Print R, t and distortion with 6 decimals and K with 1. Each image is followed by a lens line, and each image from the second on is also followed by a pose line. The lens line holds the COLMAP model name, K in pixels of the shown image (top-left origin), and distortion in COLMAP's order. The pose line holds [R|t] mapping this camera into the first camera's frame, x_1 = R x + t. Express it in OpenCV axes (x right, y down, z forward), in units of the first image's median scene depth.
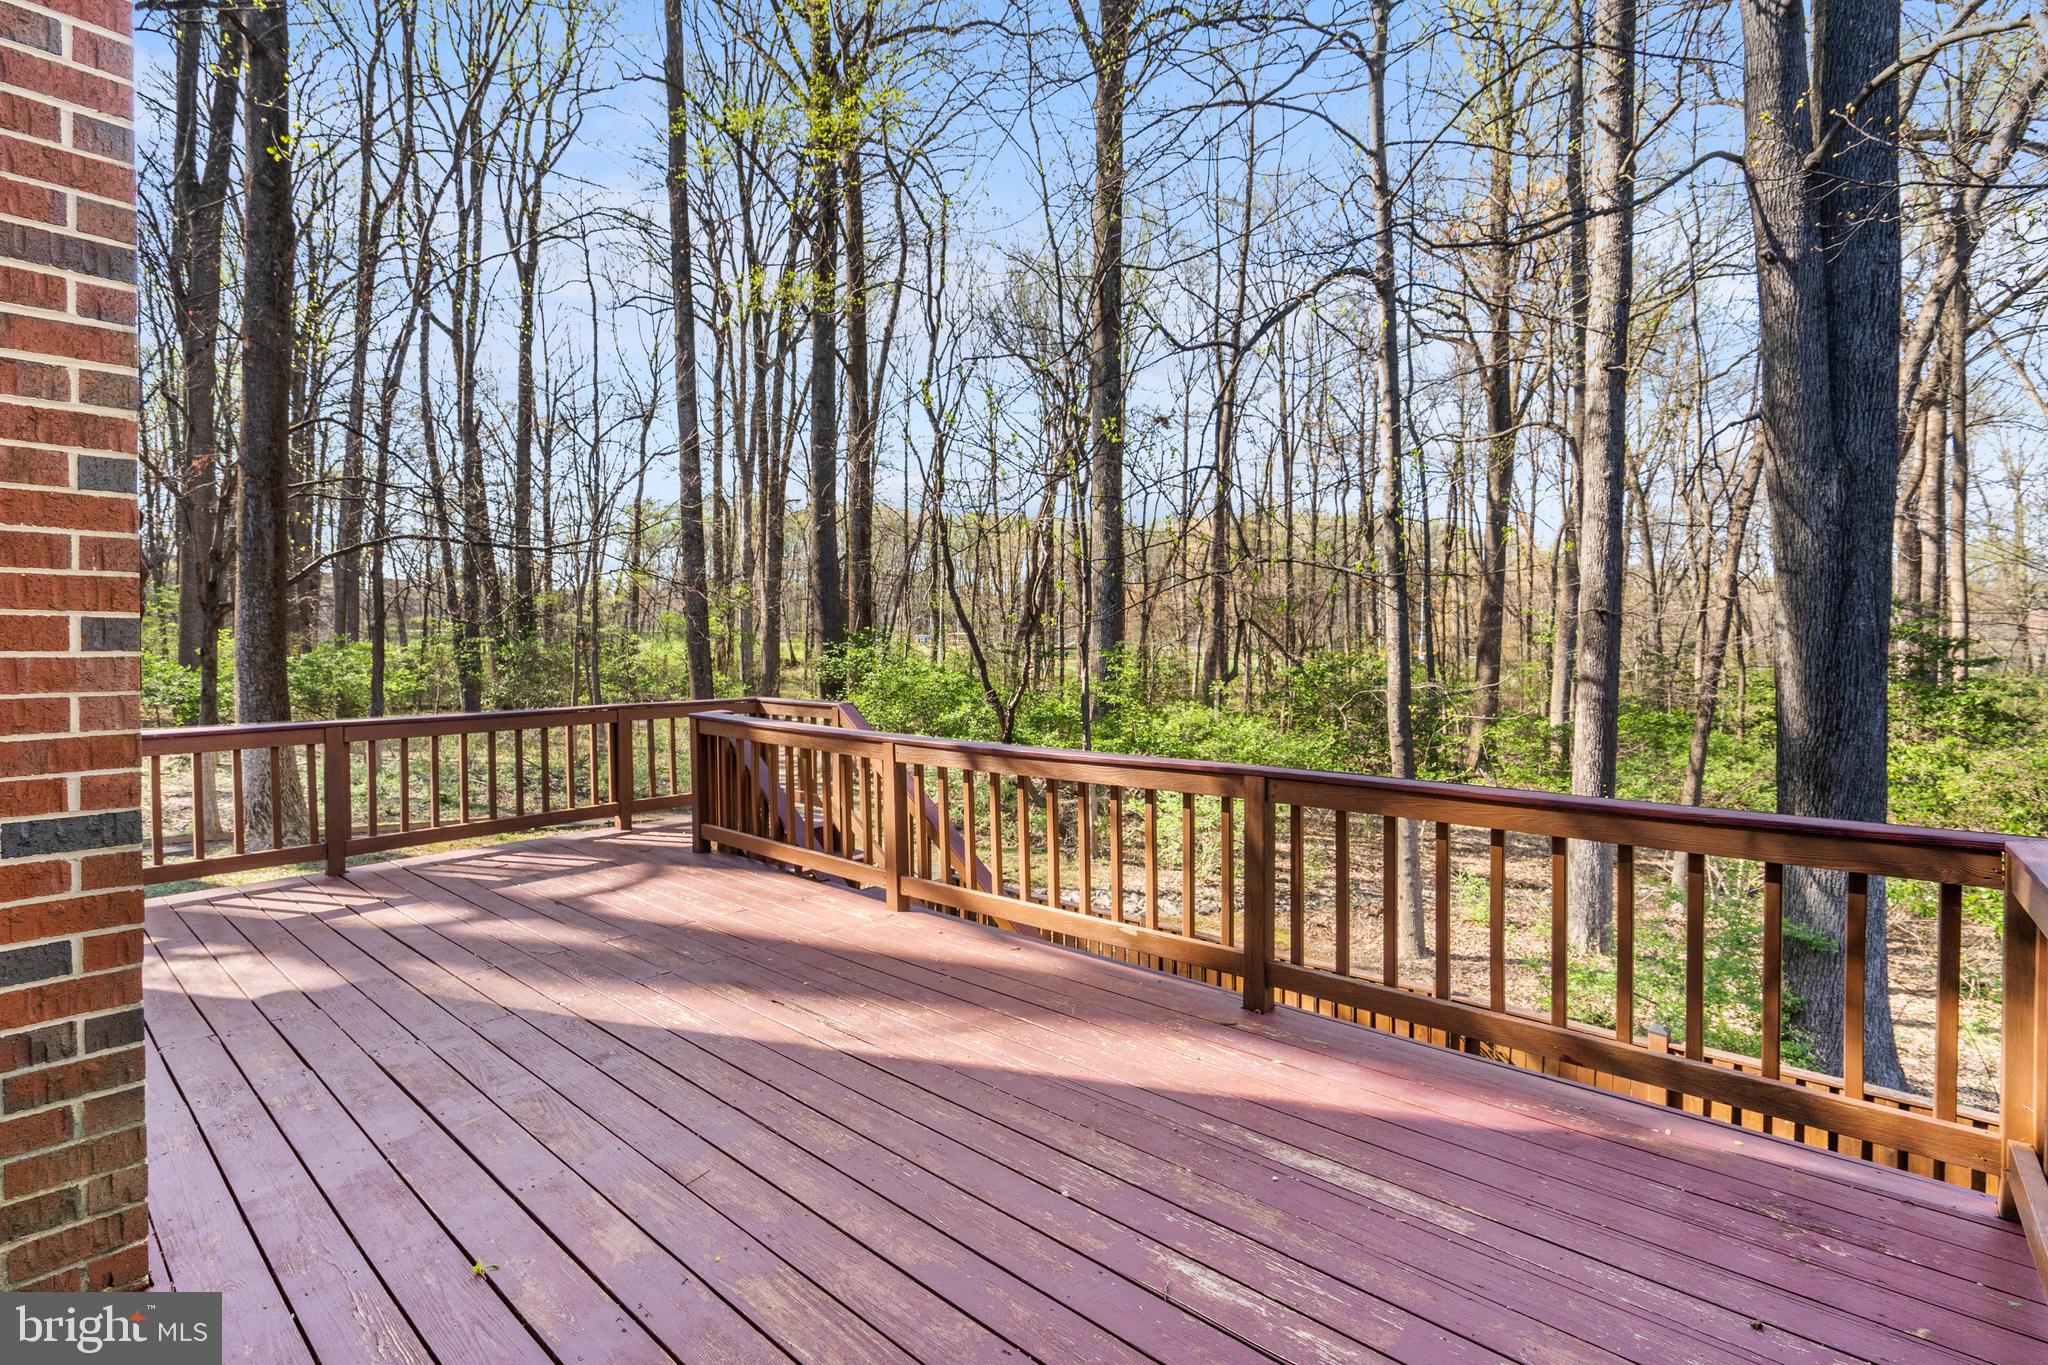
lens RADIAL K [[929.3, 0, 1017.2], [0, 929.3, 653.7], [0, 0, 1]] dist [0.001533, 0.000132]
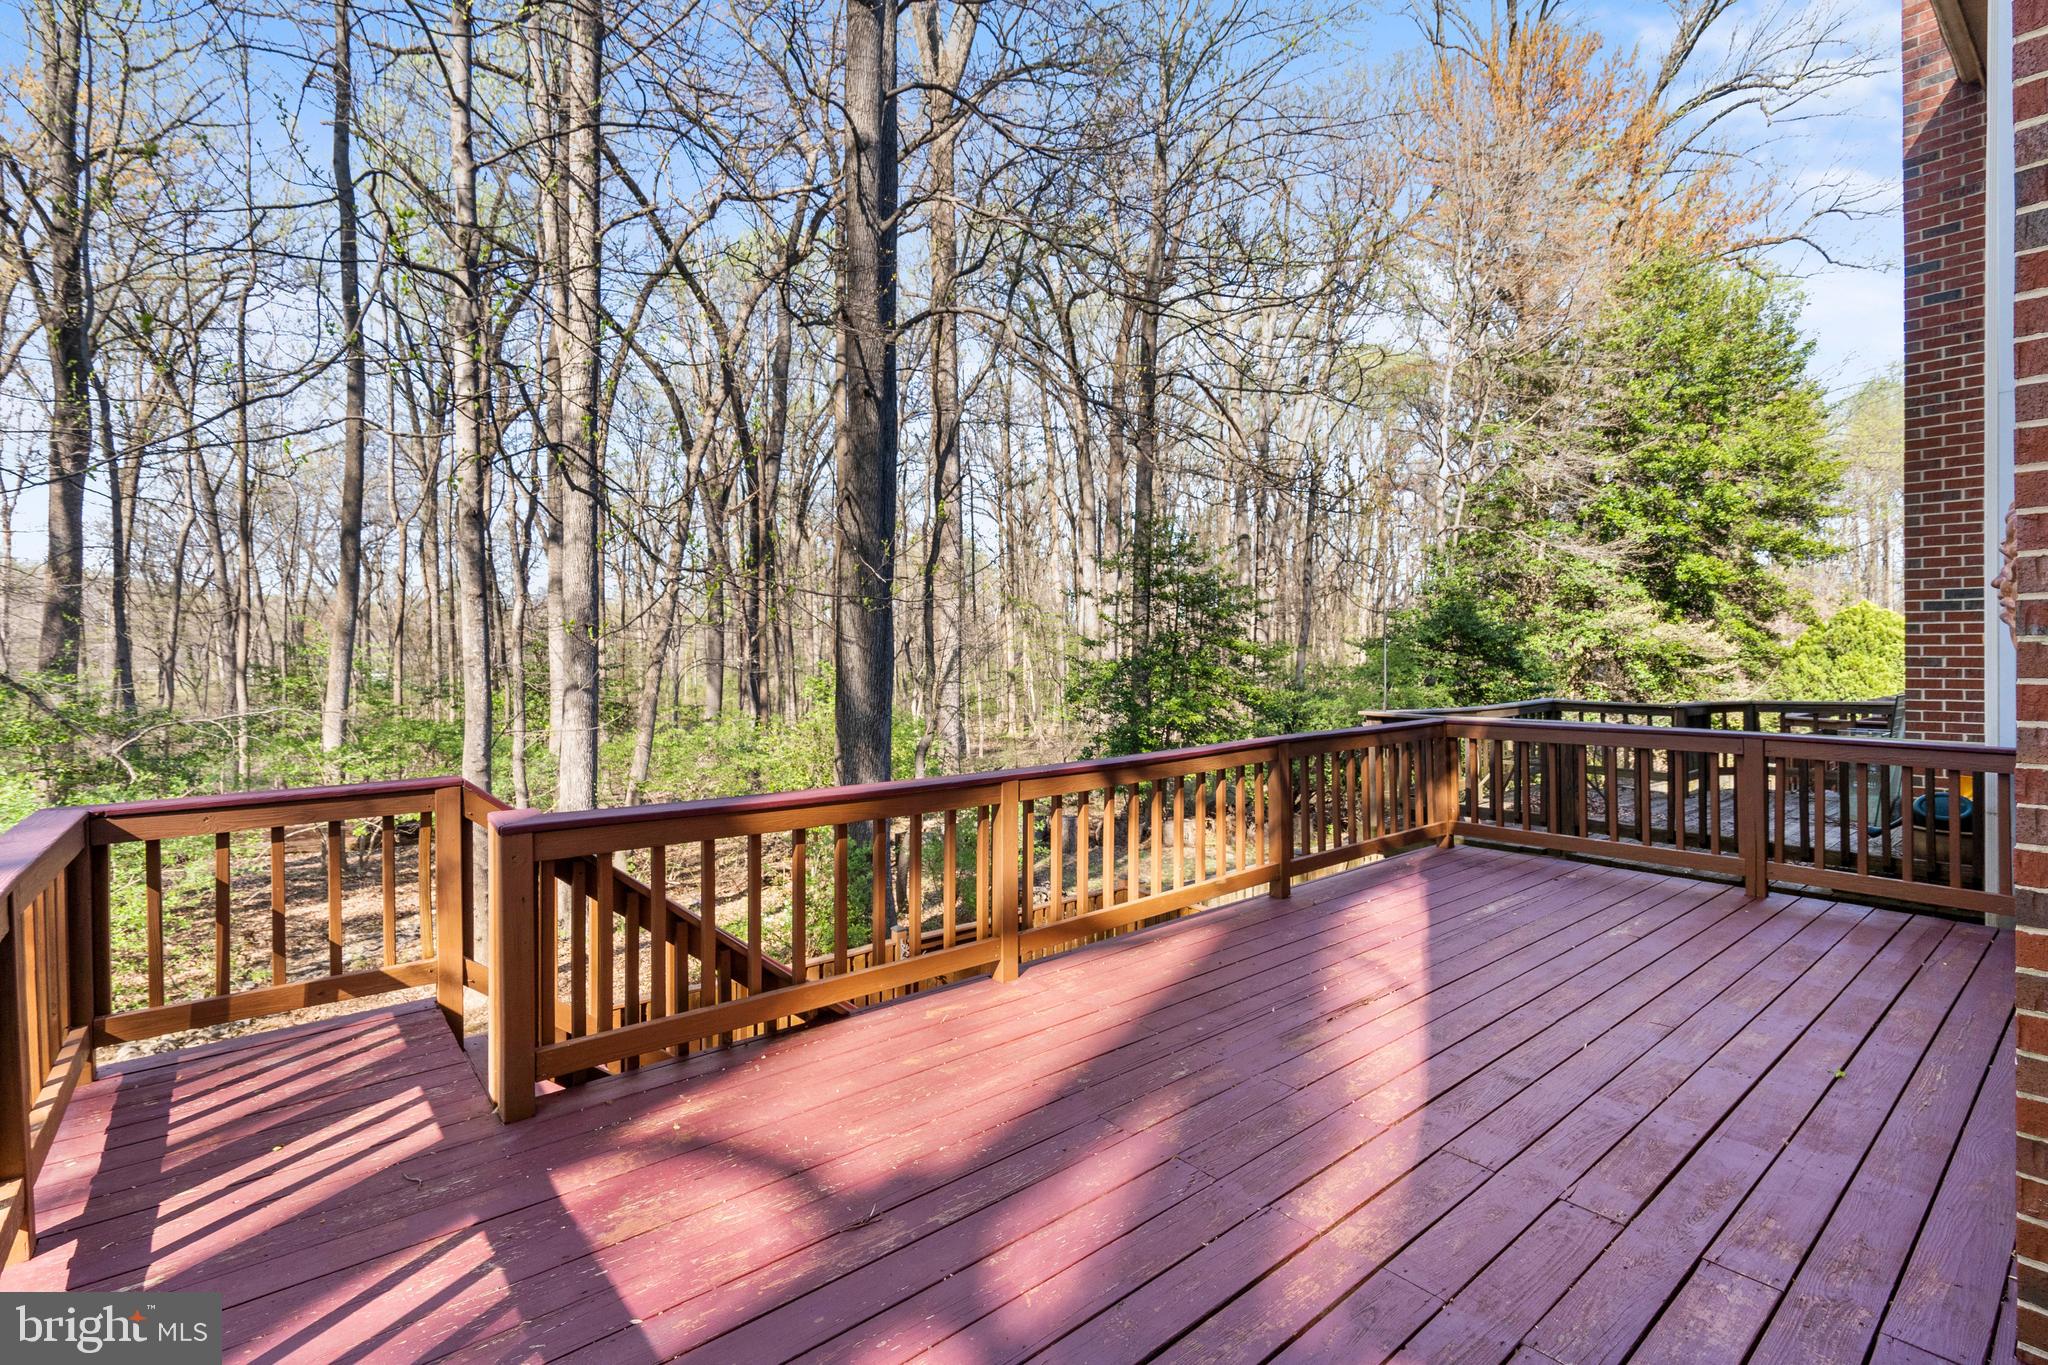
lens RADIAL K [[929.3, 0, 1017.2], [0, 929.3, 653.7], [0, 0, 1]] dist [0.001533, 0.000132]
pose [[0.165472, -0.000862, 0.986214, -1.506090], [0.014429, 0.999895, -0.001547, -0.020956], [-0.986109, 0.014486, 0.165467, 1.353774]]
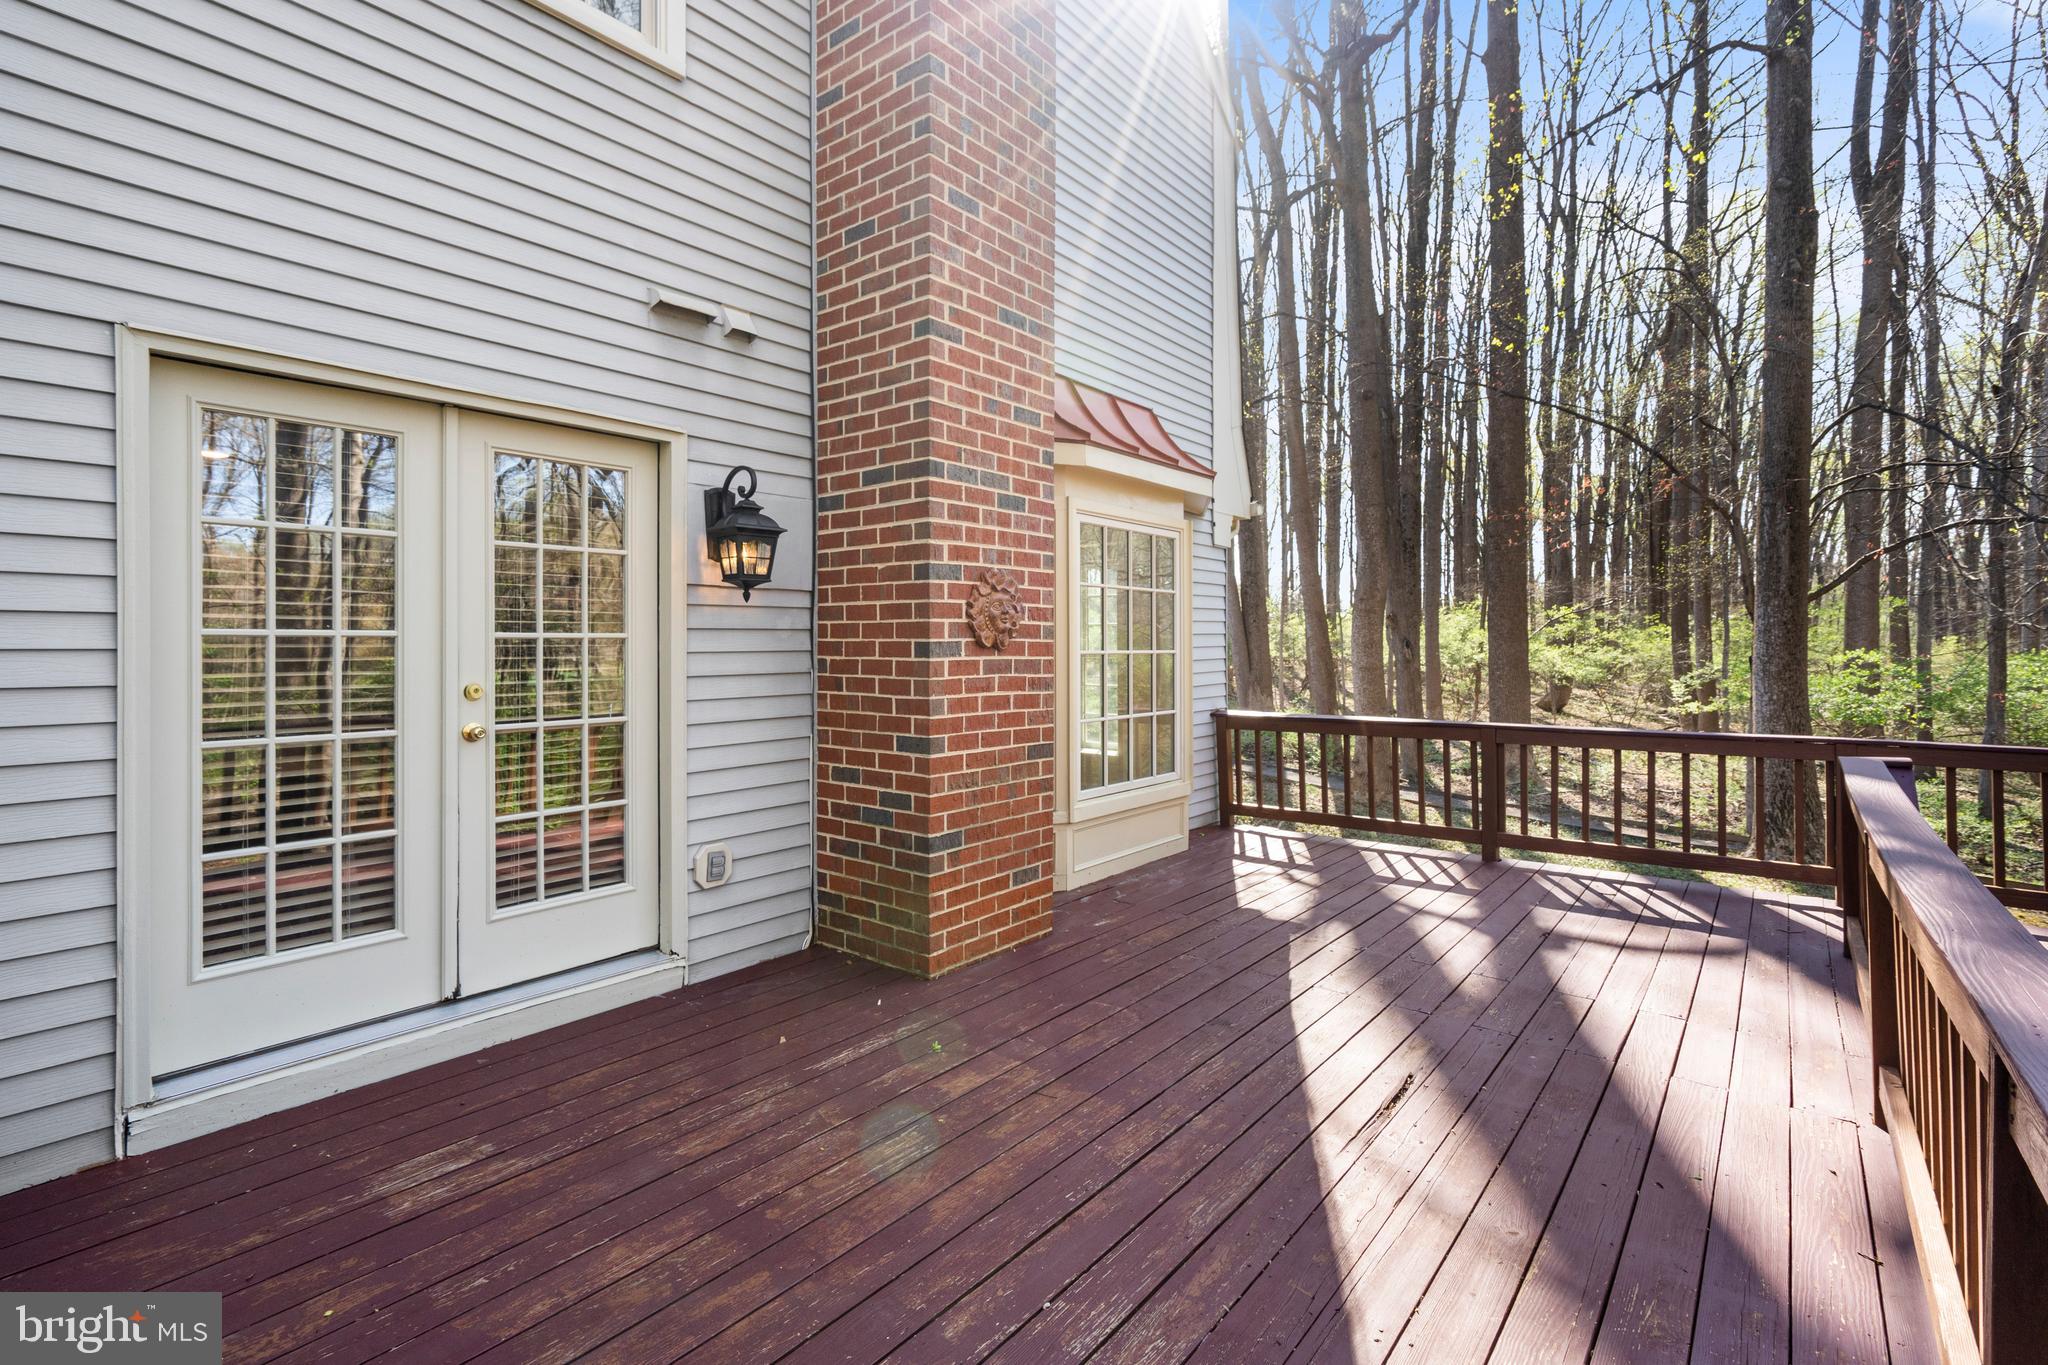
lens RADIAL K [[929.3, 0, 1017.2], [0, 929.3, 653.7], [0, 0, 1]] dist [0.001533, 0.000132]
pose [[0.023992, -0.000607, -0.999712, 0.672902], [-0.008432, 0.999964, -0.000809, -0.009753], [0.999677, 0.008449, 0.023986, 0.722036]]
